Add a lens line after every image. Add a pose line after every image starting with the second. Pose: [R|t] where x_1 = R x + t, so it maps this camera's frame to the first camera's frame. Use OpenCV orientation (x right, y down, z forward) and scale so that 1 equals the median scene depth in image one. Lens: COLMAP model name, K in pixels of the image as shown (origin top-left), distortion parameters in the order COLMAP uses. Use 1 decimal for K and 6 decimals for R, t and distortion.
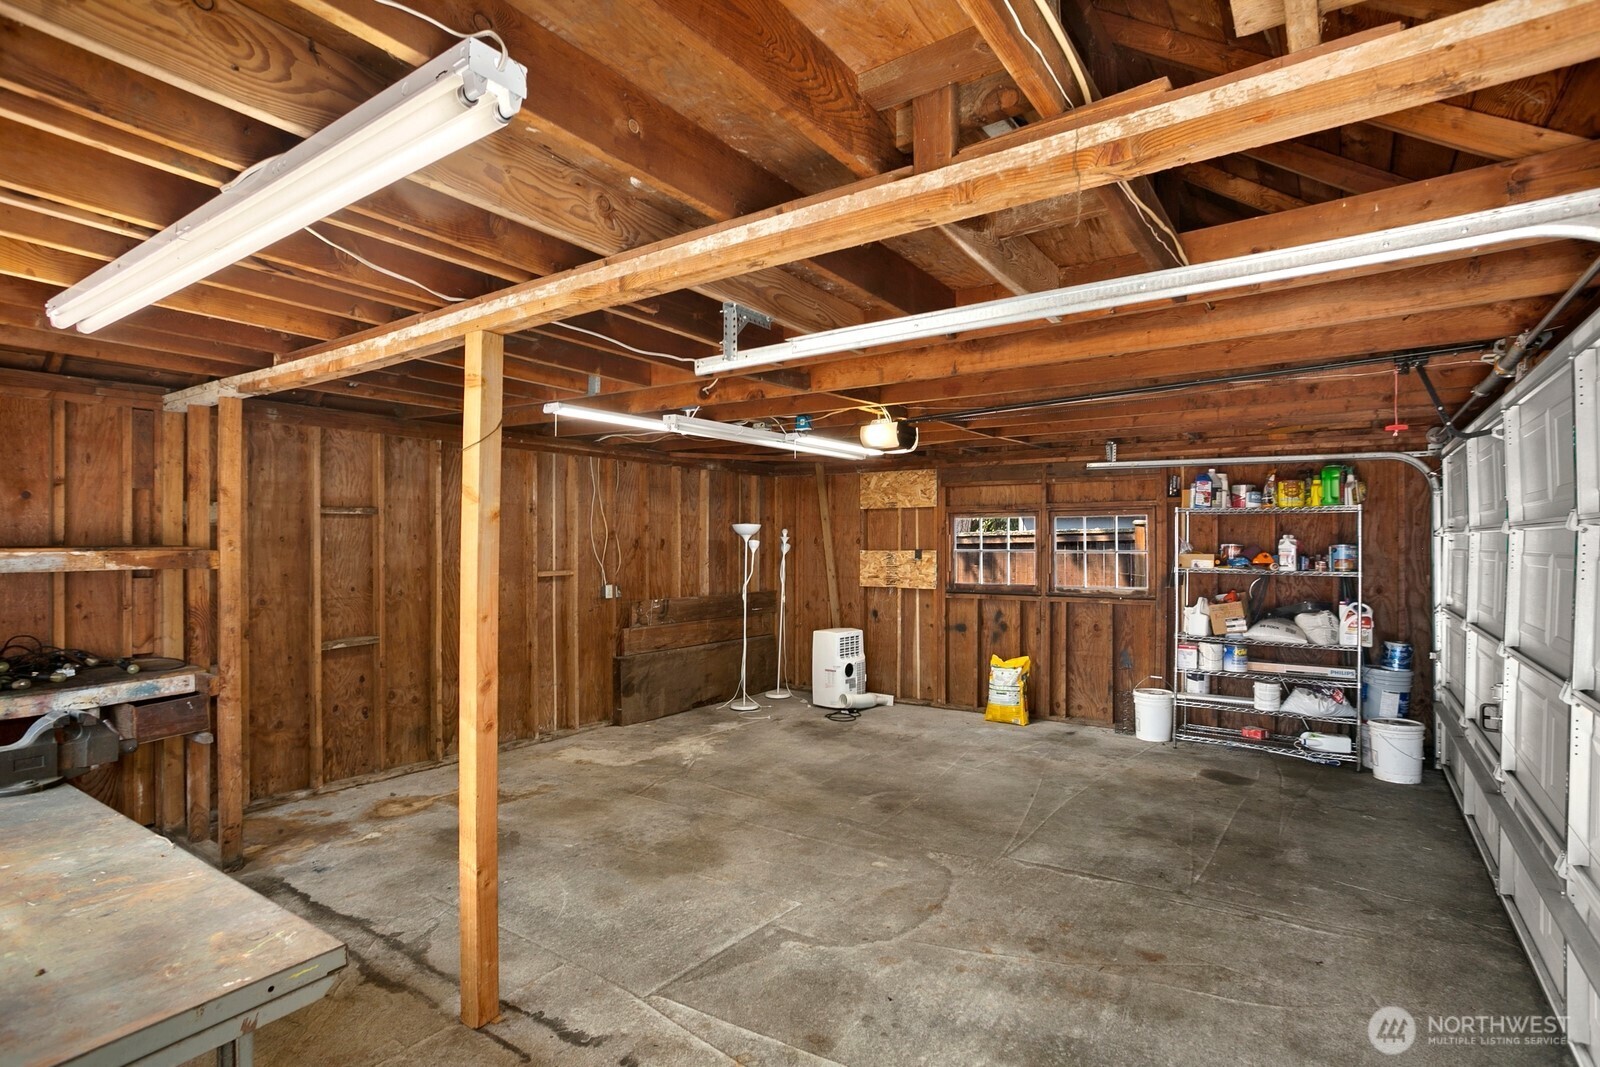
lens RADIAL K [[802.7, 0, 800.0], [0, 802.7, 533.5], [0, 0, 1]] dist [-0.029937, 0.000206]
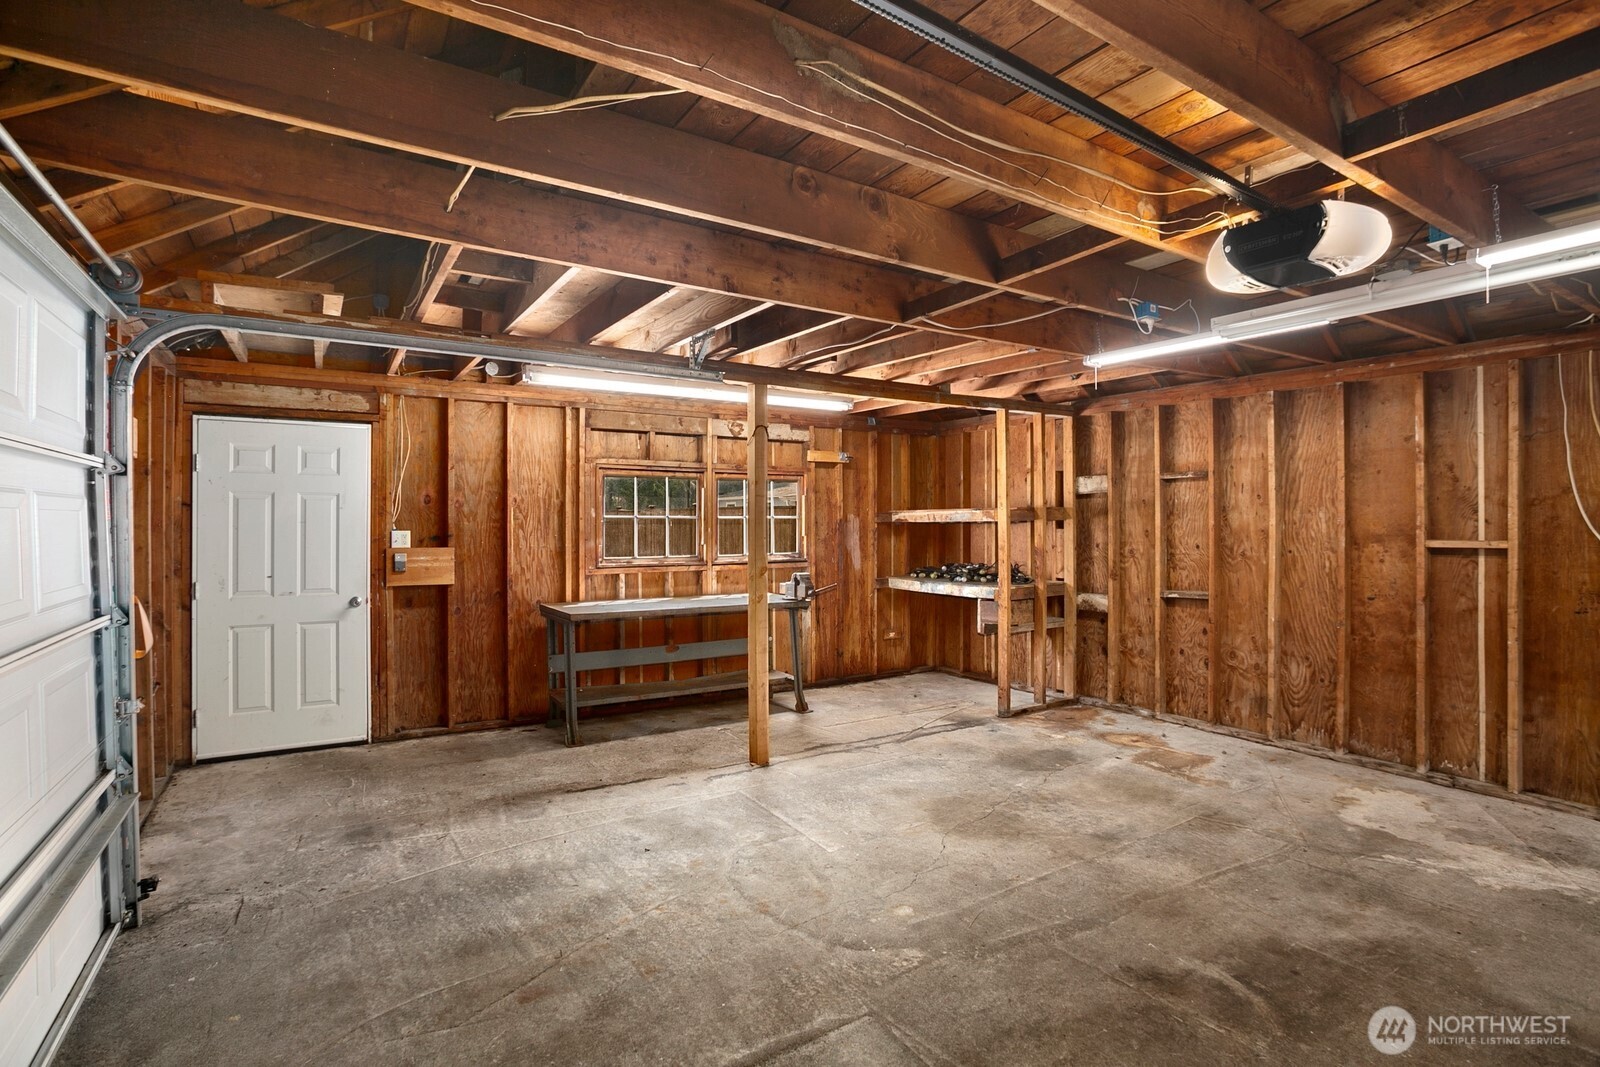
lens RADIAL K [[774.5, 0, 797.6], [0, 774.5, 523.4], [0, 0, 1]] dist [-0.080746, 0.030989]
pose [[-0.383190, -0.000999, -0.923669, 0.645513], [0.006480, 0.999972, -0.003770, 0.041454], [0.923647, -0.007429, -0.383172, 0.957570]]
